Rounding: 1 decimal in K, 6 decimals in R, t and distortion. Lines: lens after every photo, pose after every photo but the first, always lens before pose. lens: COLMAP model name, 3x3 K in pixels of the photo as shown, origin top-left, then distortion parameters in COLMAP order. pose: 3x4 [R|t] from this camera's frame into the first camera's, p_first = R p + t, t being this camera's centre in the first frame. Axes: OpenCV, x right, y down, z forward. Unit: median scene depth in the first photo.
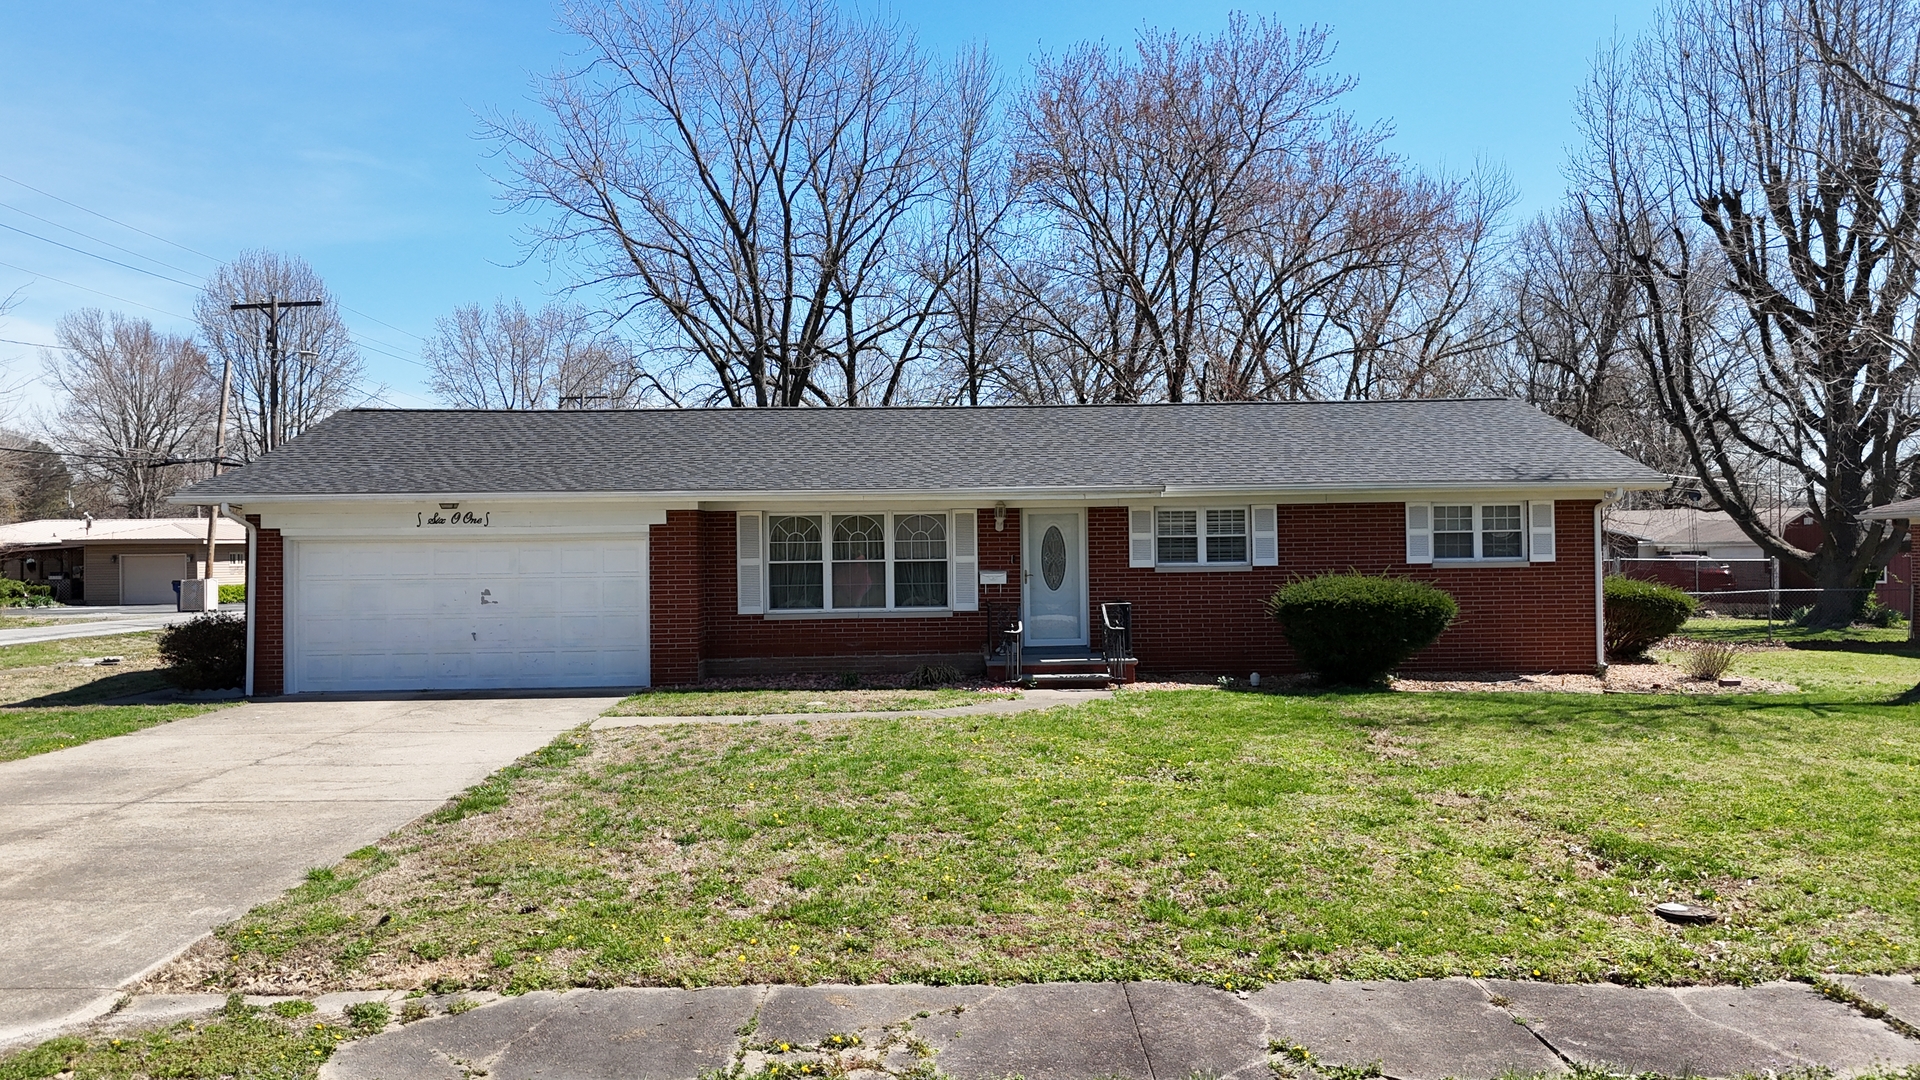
lens RADIAL K [[1417.9, 0, 963.9], [0, 1417.9, 540.3], [0, 0, 1]] dist [0.056999, -0.039678]
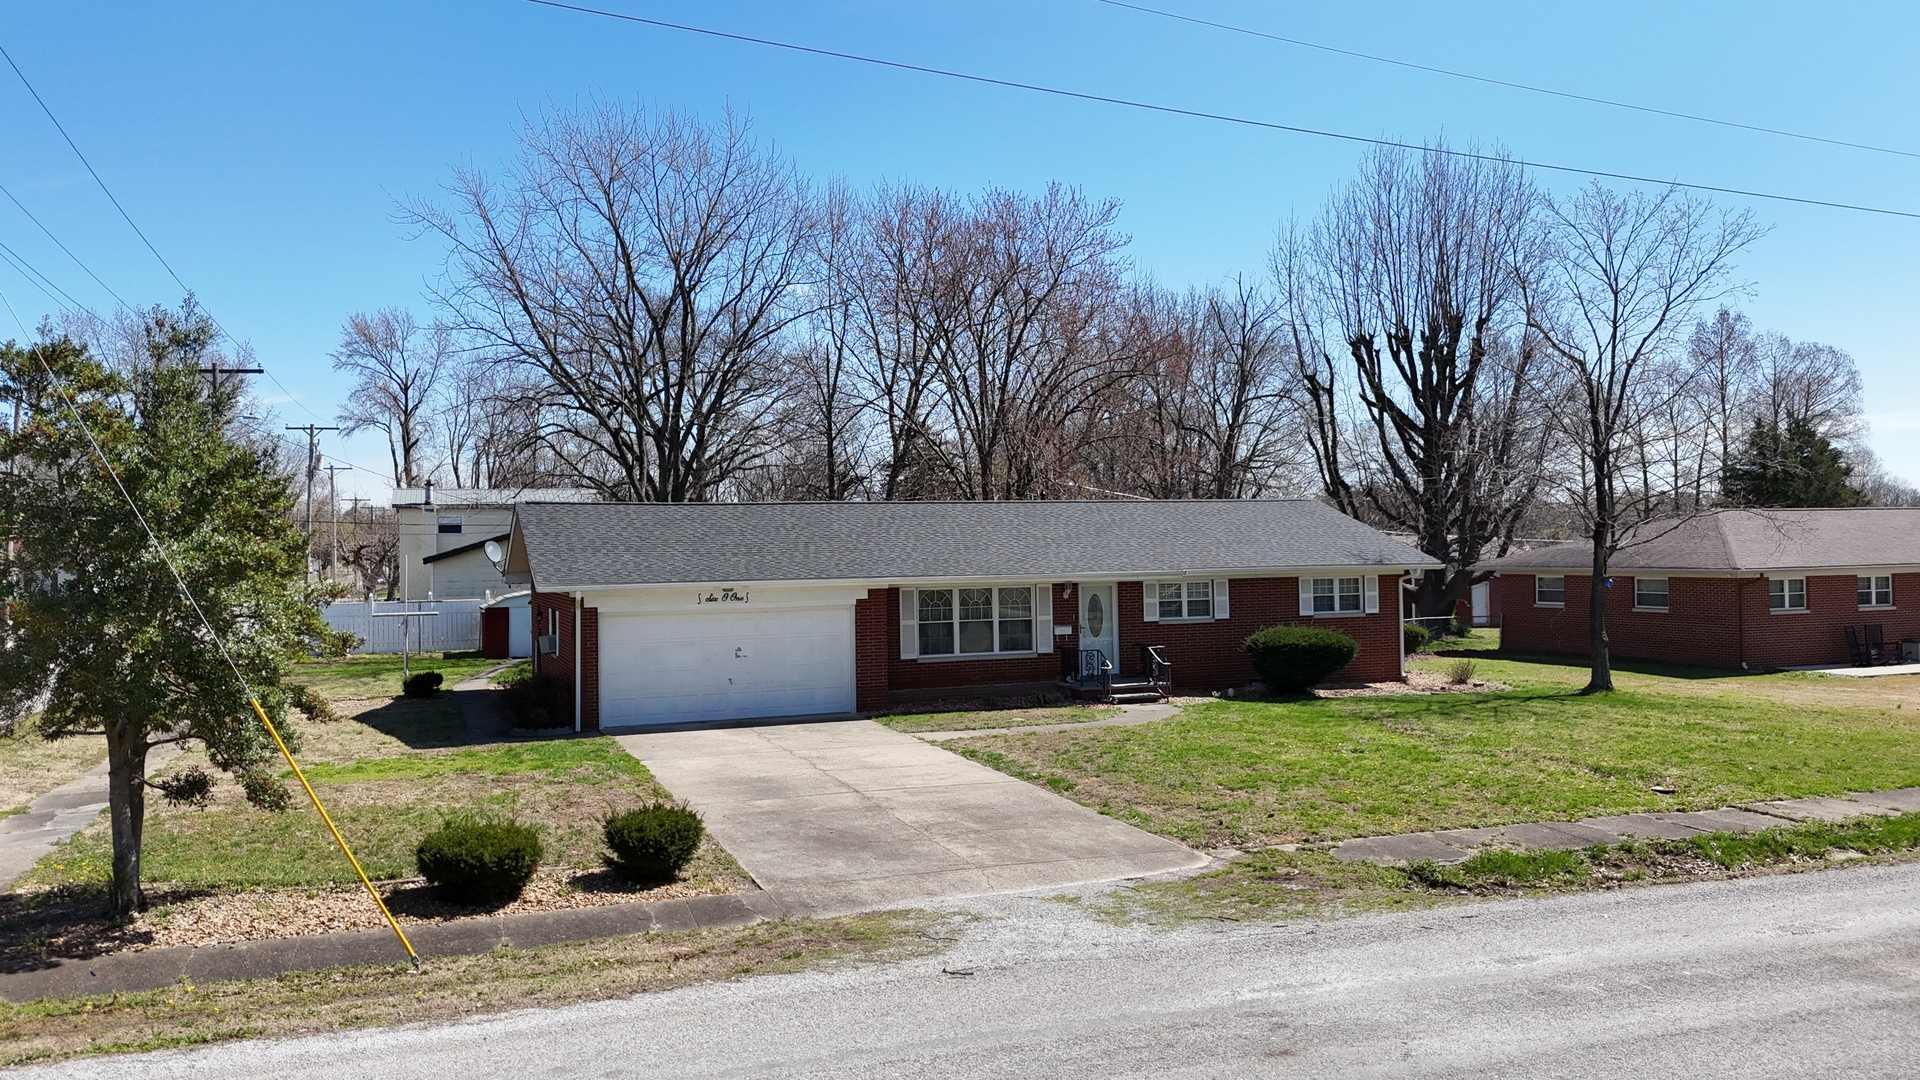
lens RADIAL K [[1417.9, 0, 960.4], [0, 1417.9, 537.5], [0, 0, 1]] dist [0.056999, -0.039678]
pose [[0.943746, -0.000025, 0.330670, -0.573019], [0.000821, 0.999997, -0.002266, -0.067676], [-0.330669, 0.002410, 0.943744, -0.368727]]
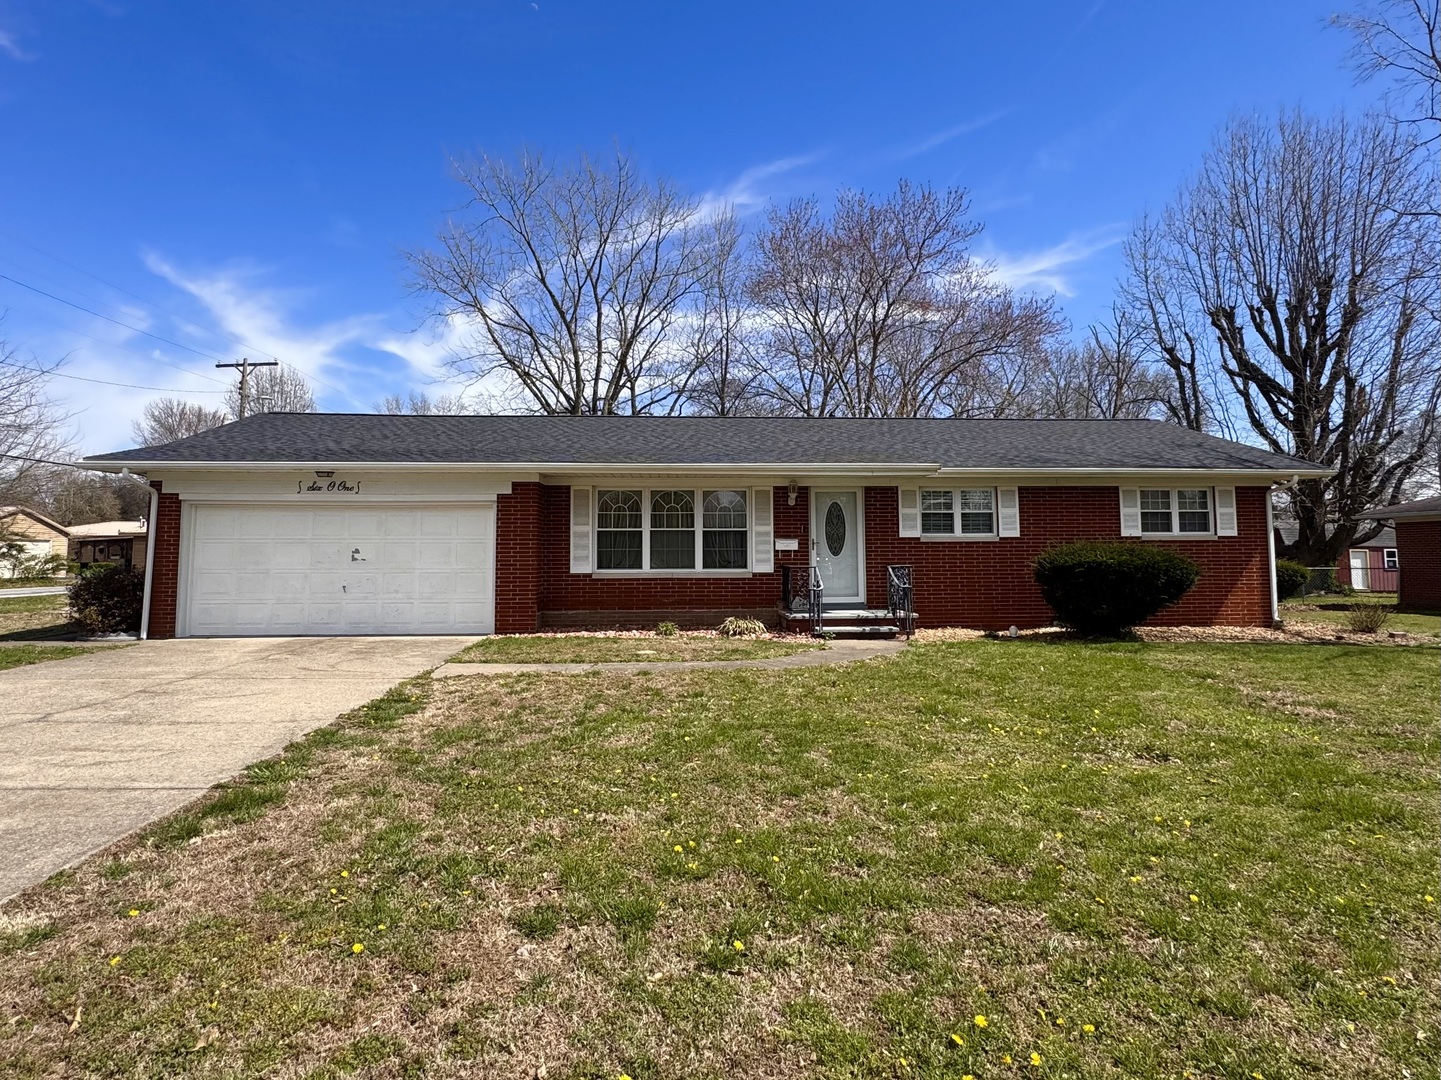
lens RADIAL K [[820.2, 0, 708.5], [0, 820.2, 493.8], [0, 0, 1]] dist [-0.017878, 0.009991]
pose [[0.999473, 0.012137, 0.030108, -0.065758], [-0.010096, 0.997698, -0.067061, 0.030842], [-0.030852, 0.066722, 0.997295, 0.313621]]
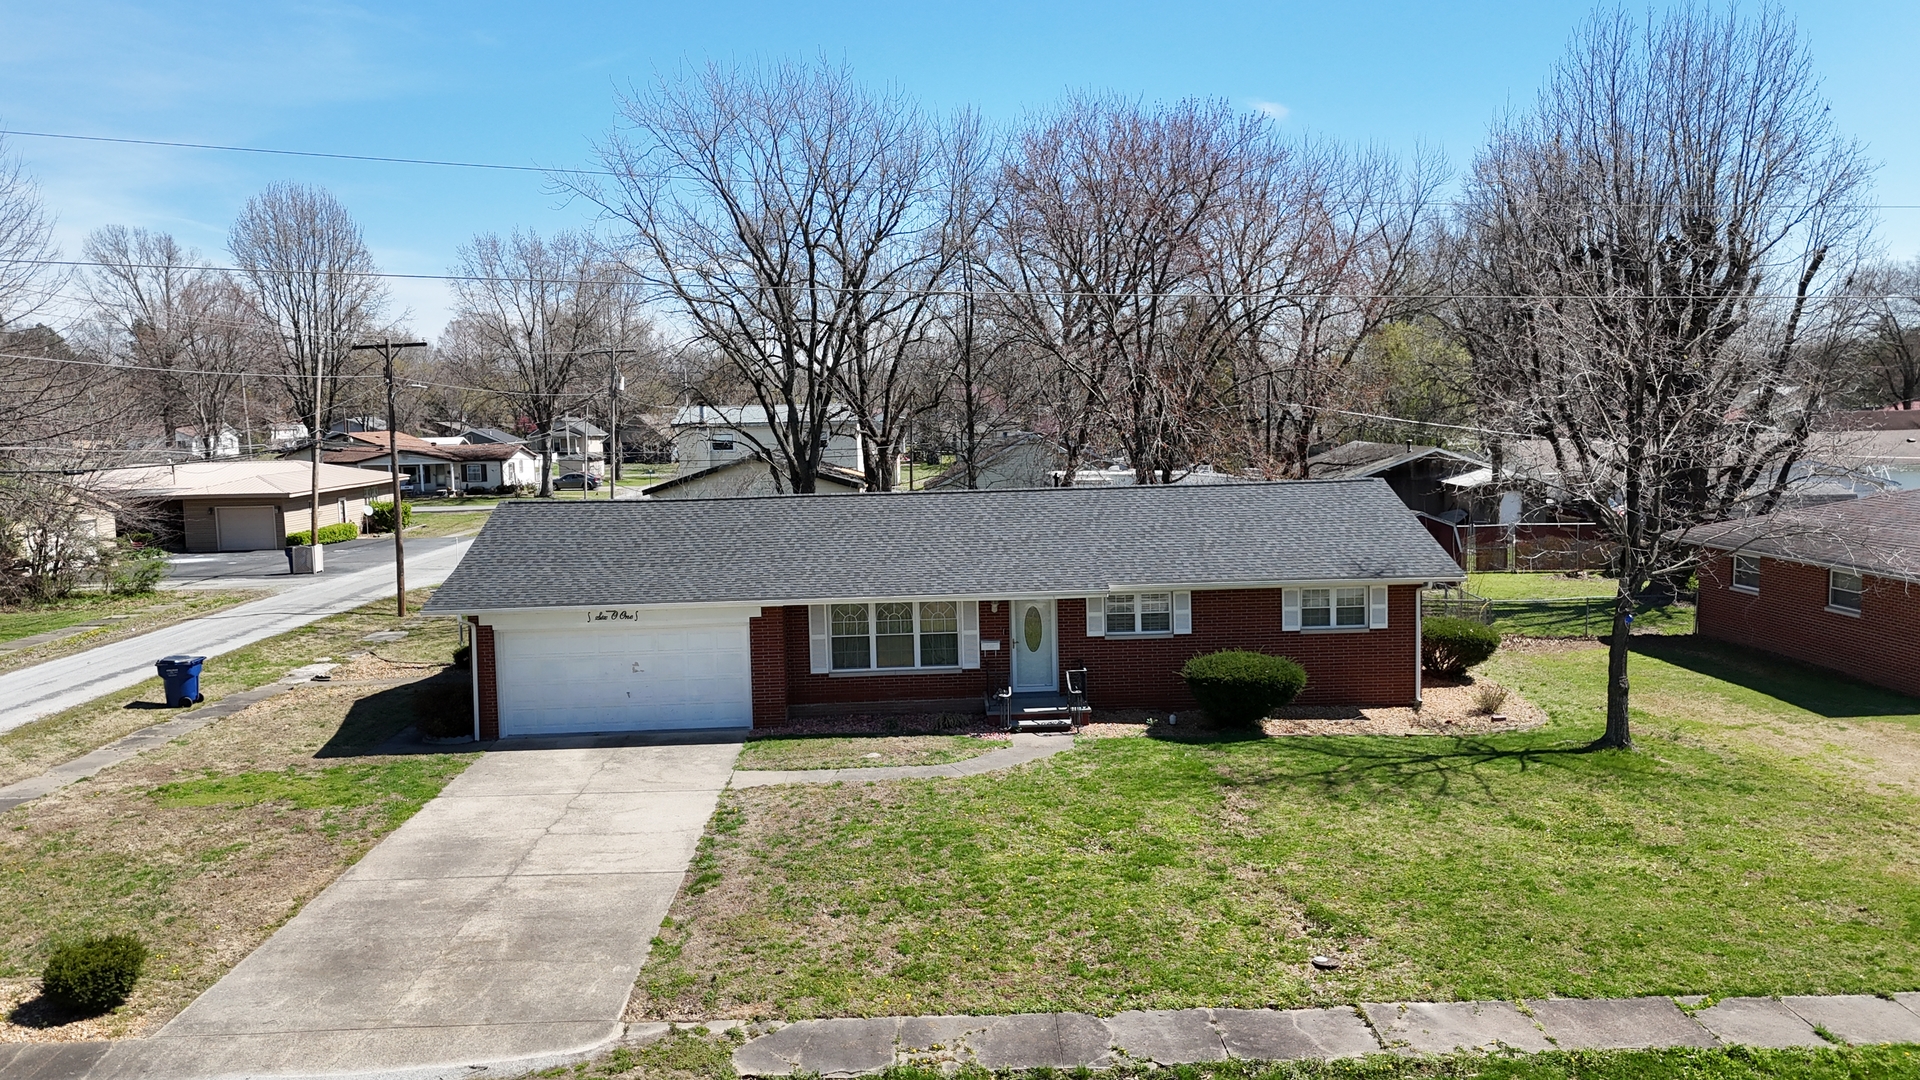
lens RADIAL K [[1417.9, 0, 966.9], [0, 1417.9, 538.4], [0, 0, 1]] dist [0.056999, -0.039678]
pose [[0.999906, -0.010720, 0.008599, -0.013801], [0.009778, 0.994638, 0.102951, -0.226070], [-0.009657, -0.102857, 0.994649, -0.395414]]
